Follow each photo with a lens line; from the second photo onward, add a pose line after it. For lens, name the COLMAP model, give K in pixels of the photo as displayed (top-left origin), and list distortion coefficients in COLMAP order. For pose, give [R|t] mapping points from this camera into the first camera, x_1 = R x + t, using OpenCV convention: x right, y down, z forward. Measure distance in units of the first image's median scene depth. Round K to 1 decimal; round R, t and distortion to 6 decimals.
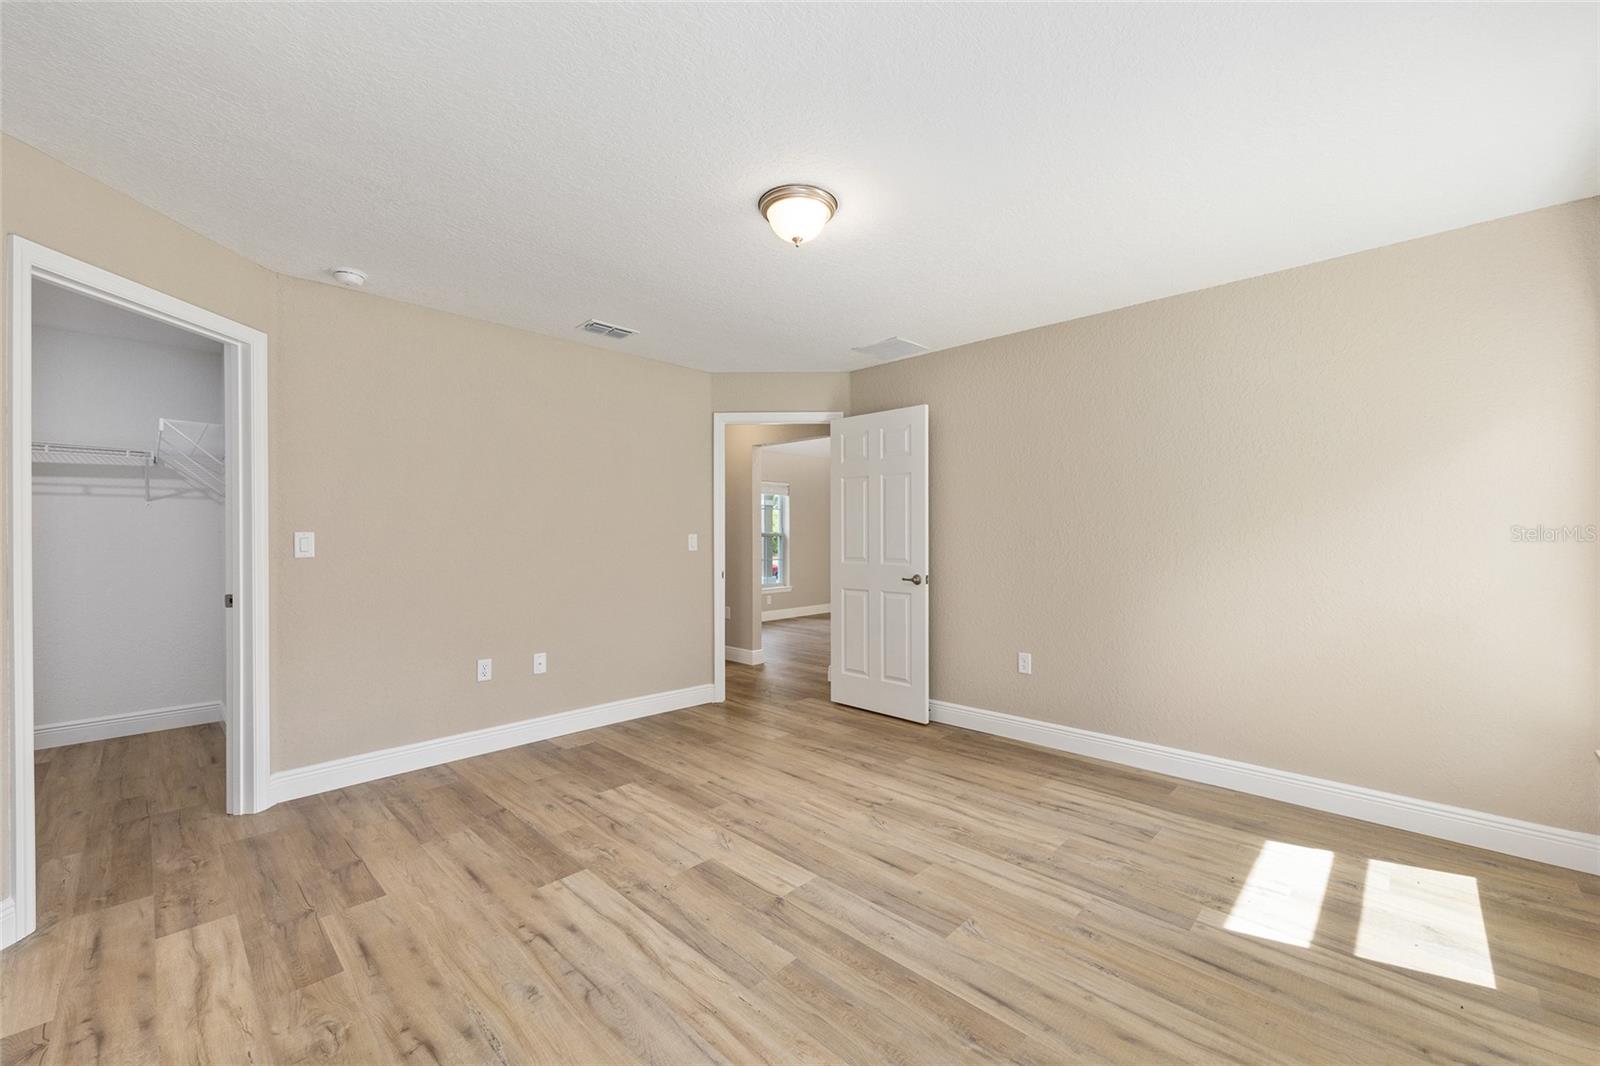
lens RADIAL K [[639.8, 0, 802.8], [0, 639.8, 534.3], [0, 0, 1]] dist [-0.003424, 0.000539]
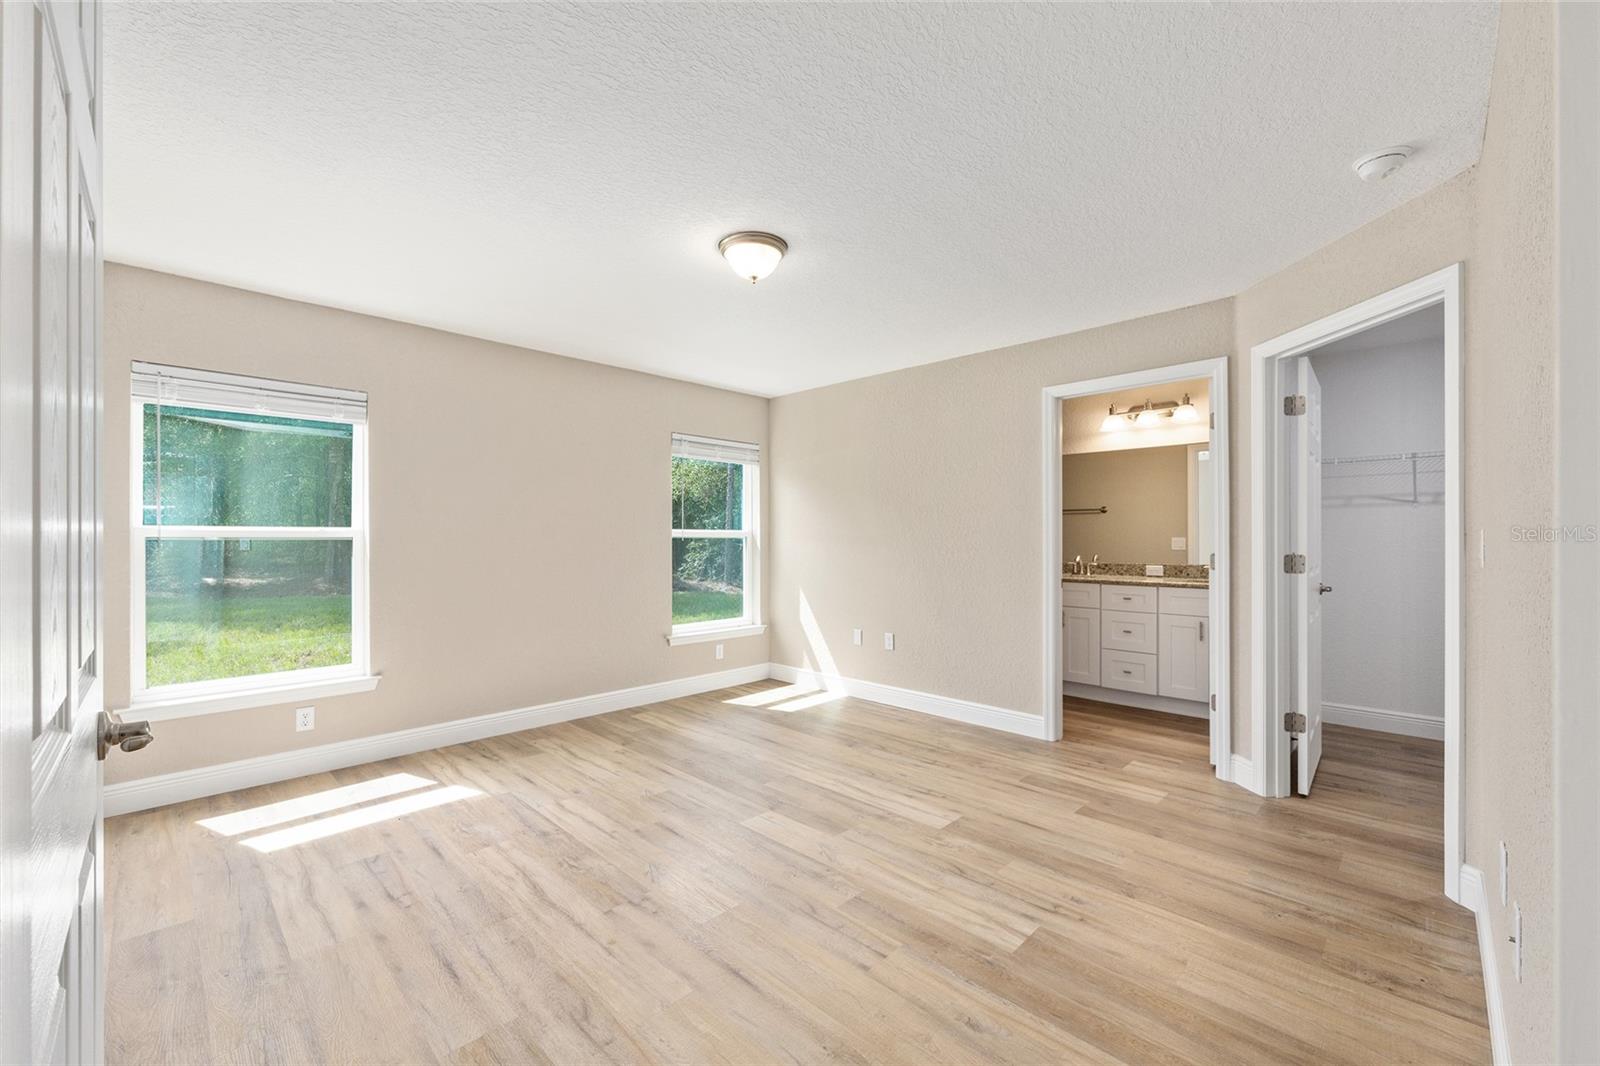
lens RADIAL K [[639.8, 0, 805.9], [0, 639.8, 537.0], [0, 0, 1]] dist [-0.003424, 0.000539]
pose [[-0.999981, 0.002512, 0.005674, -0.091301], [0.002474, 0.999975, -0.006672, 0.008403], [-0.005691, -0.006658, -0.999962, 1.829114]]
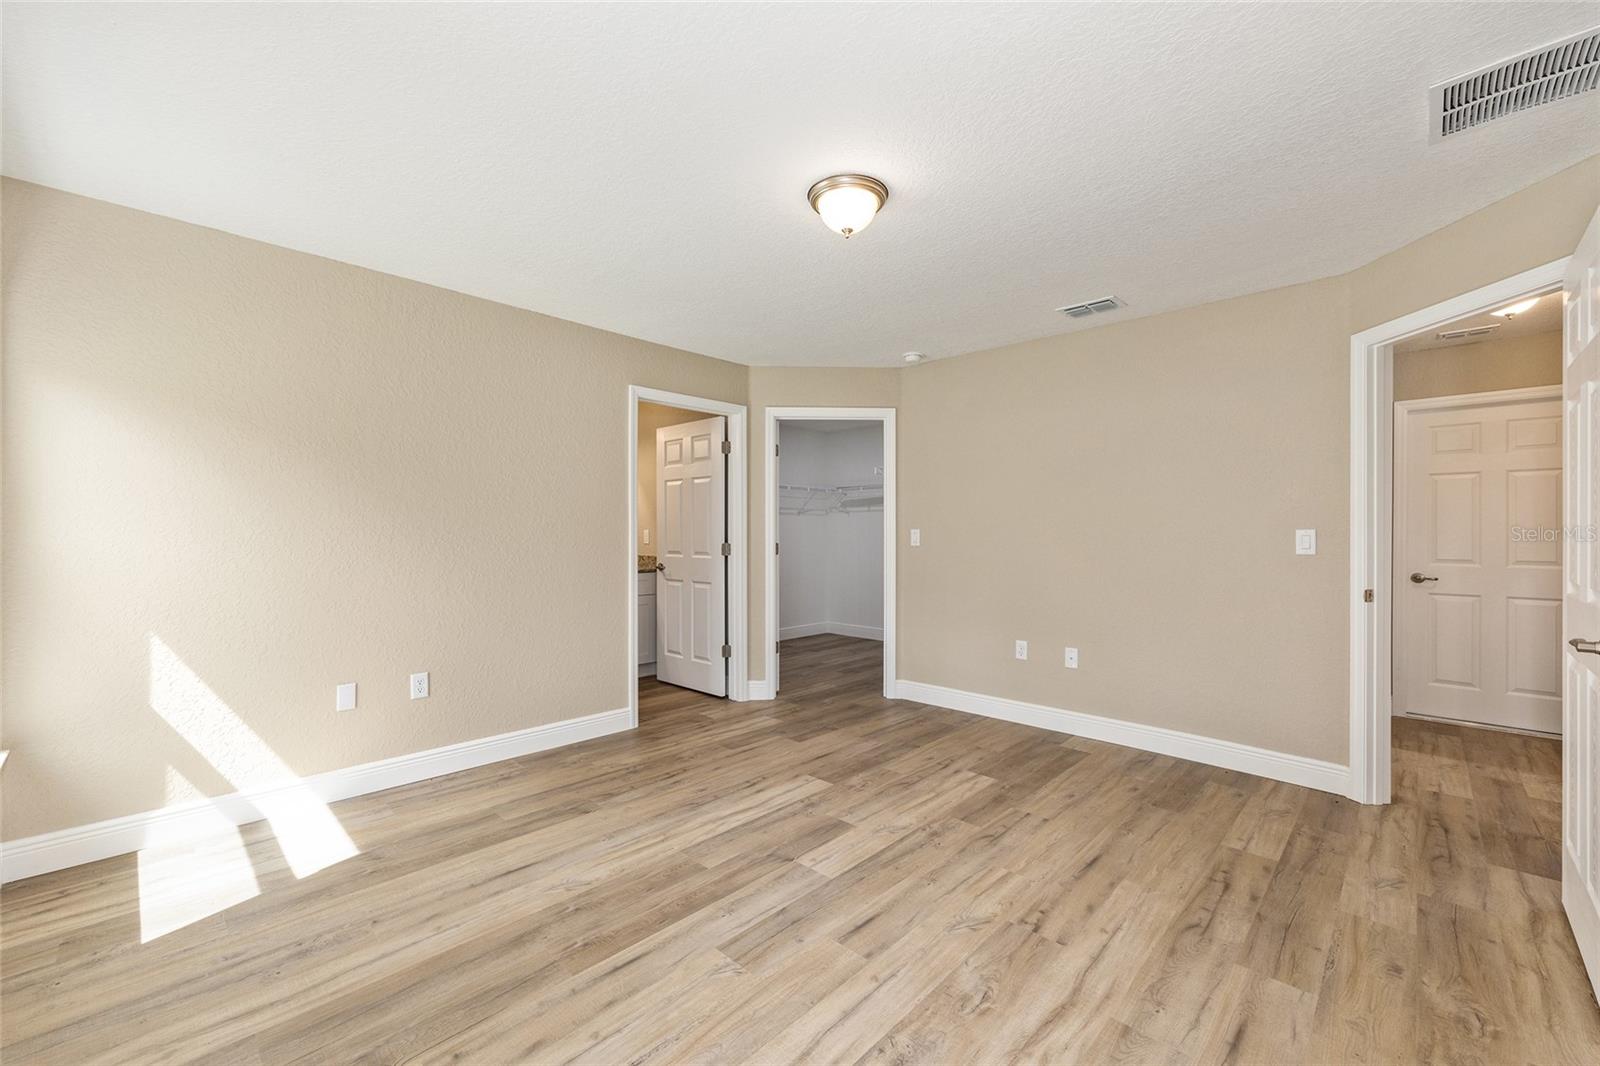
lens RADIAL K [[639.8, 0, 797.6], [0, 639.8, 527.8], [0, 0, 1]] dist [-0.003424, 0.000539]
pose [[-0.002424, -0.007116, -0.999972, 0.837606], [0.000933, 0.999974, -0.007118, 0.003947], [0.999997, -0.000950, -0.002417, 0.792745]]
